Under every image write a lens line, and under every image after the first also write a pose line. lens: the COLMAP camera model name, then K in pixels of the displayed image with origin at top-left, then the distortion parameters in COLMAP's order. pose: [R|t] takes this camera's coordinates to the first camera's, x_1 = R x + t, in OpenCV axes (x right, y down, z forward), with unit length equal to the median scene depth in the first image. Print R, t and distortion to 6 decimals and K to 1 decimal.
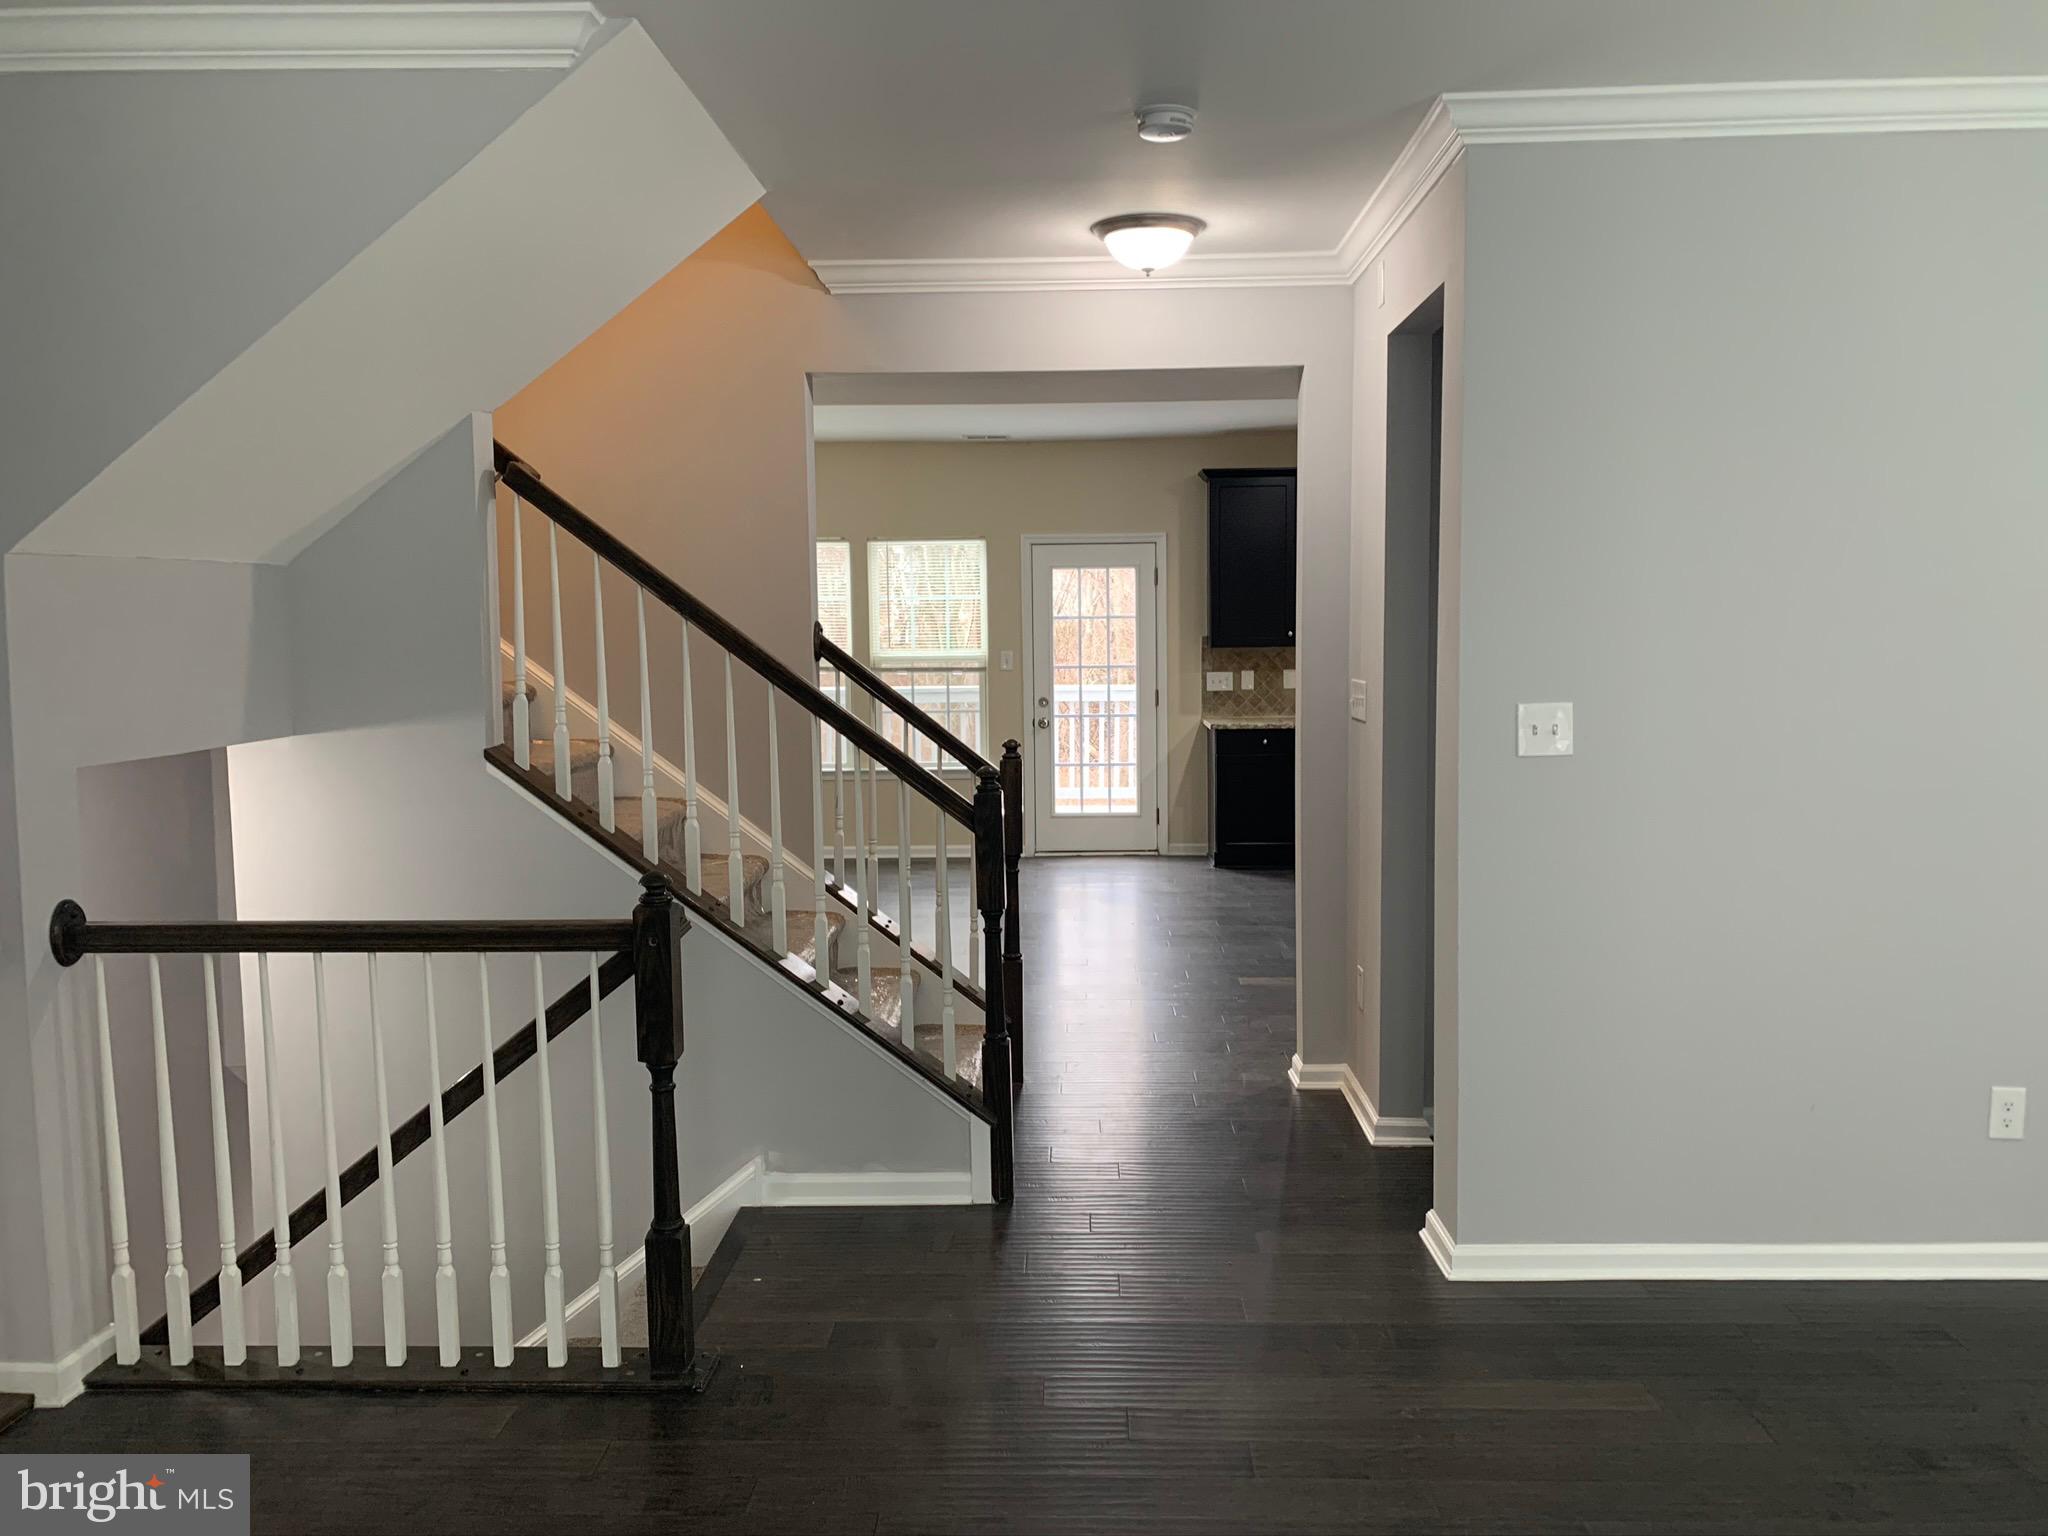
lens RADIAL K [[1571.4, 0, 1052.9], [0, 1571.4, 733.4], [0, 0, 1]] dist [0.036879, -0.032740]
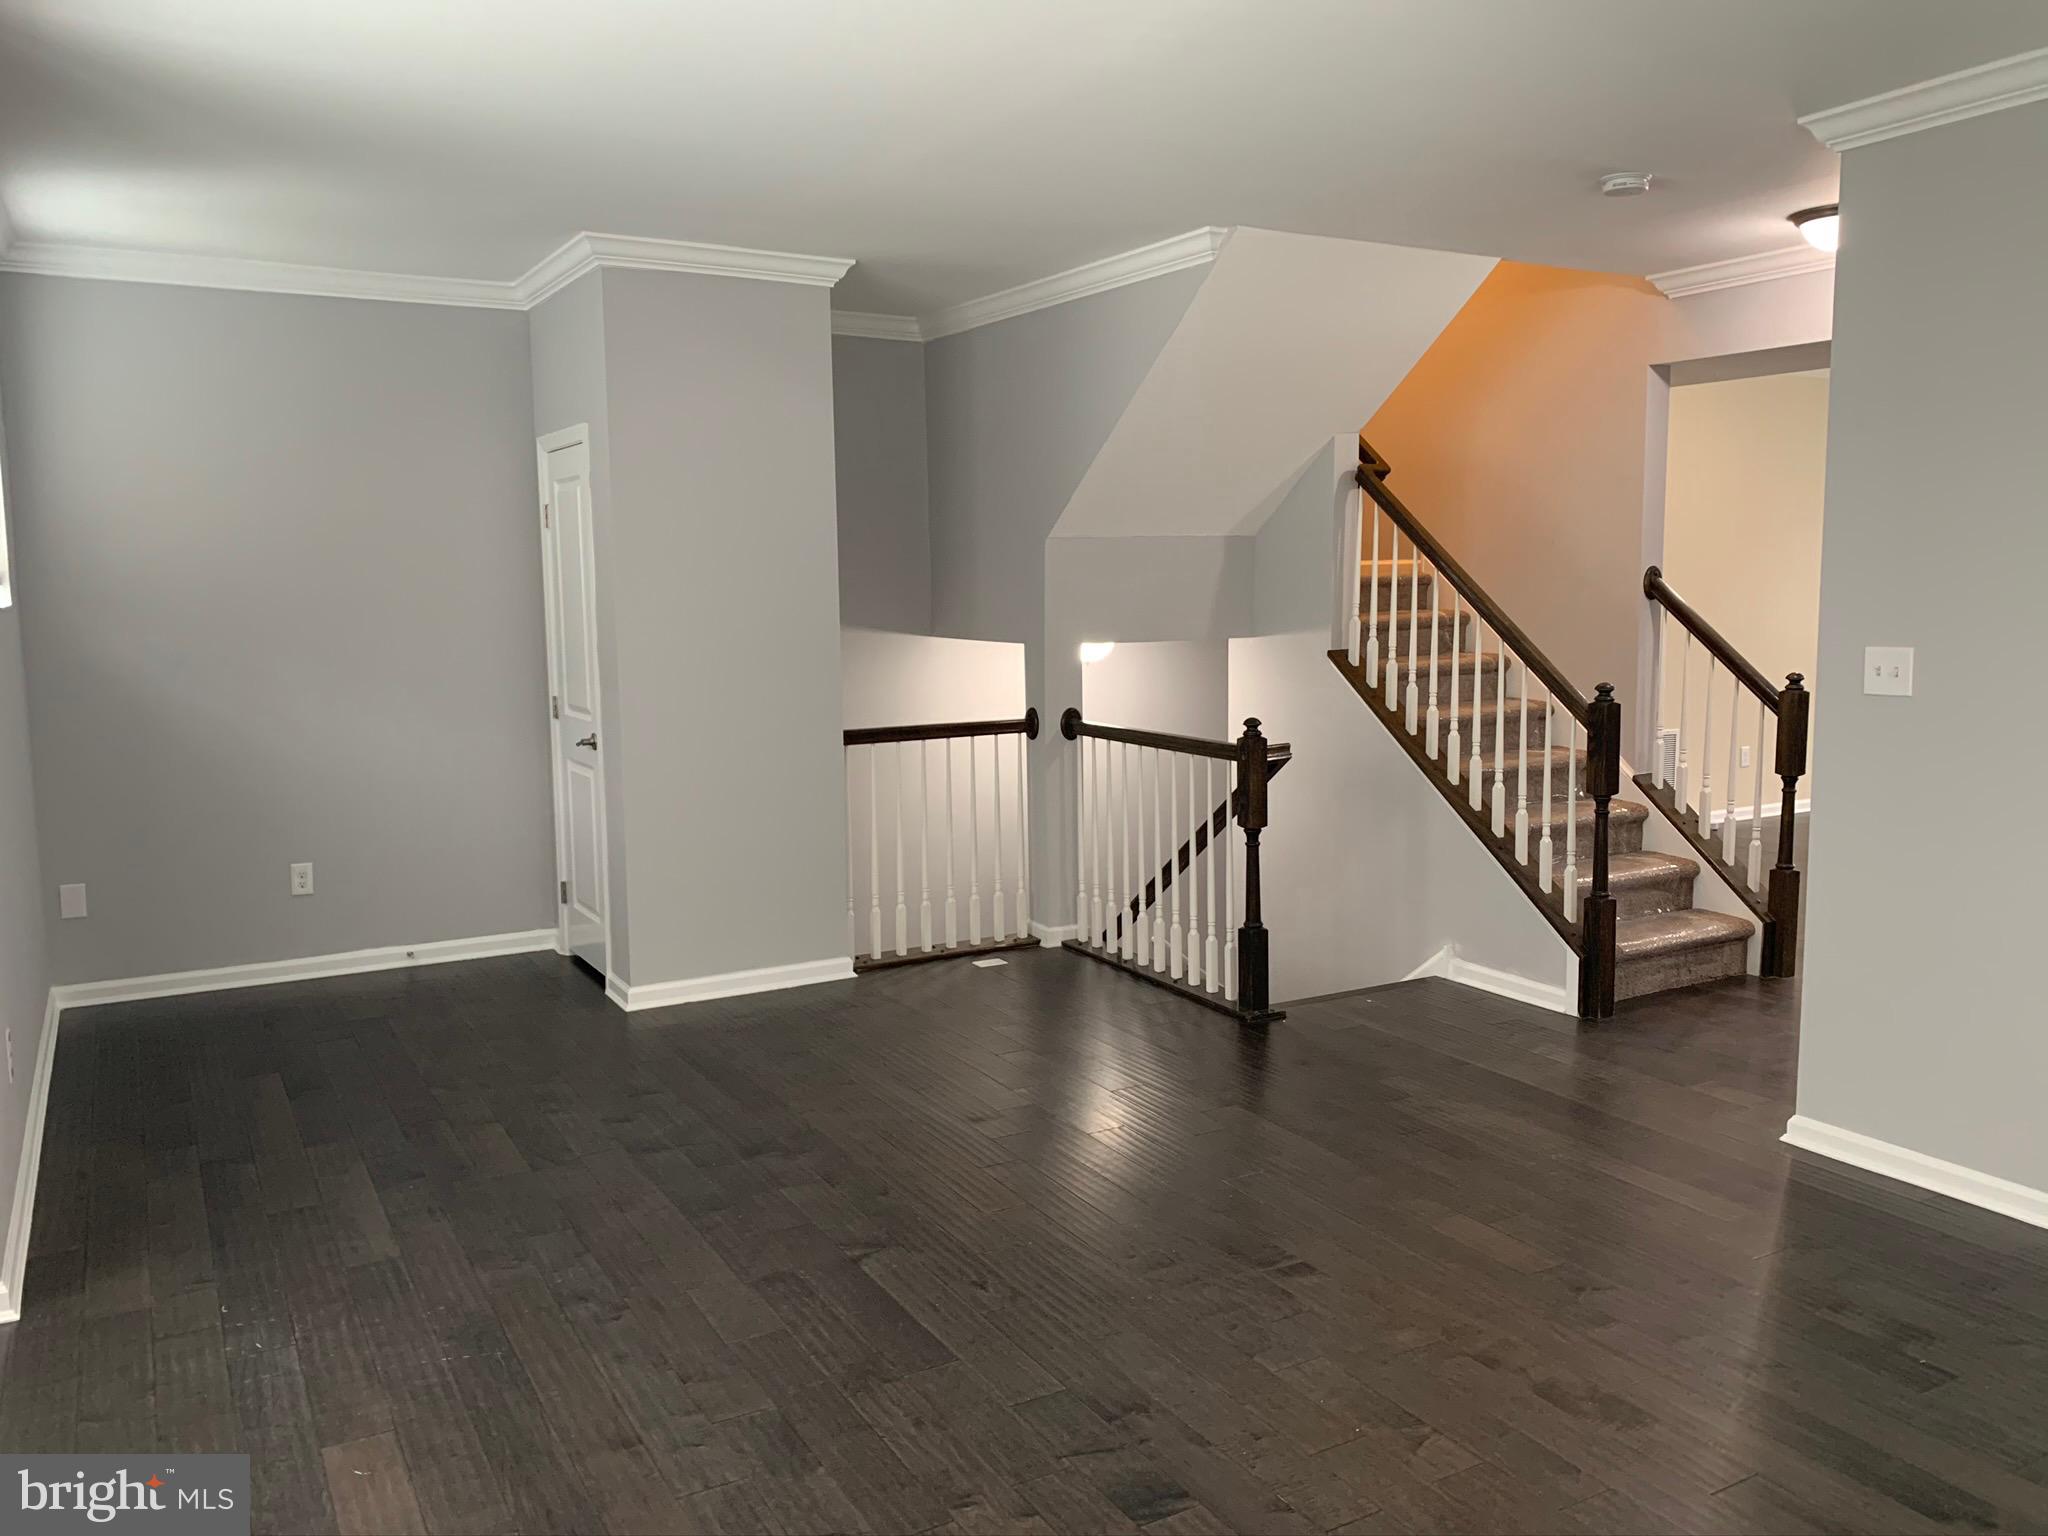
lens RADIAL K [[1571.4, 0, 1014.5], [0, 1571.4, 752.3], [0, 0, 1]] dist [0.036879, -0.032740]
pose [[0.509691, 0.103809, -0.854072, 0.947045], [-0.058992, 0.994575, 0.085681, -0.005207], [0.858333, 0.006713, 0.513049, -0.084162]]
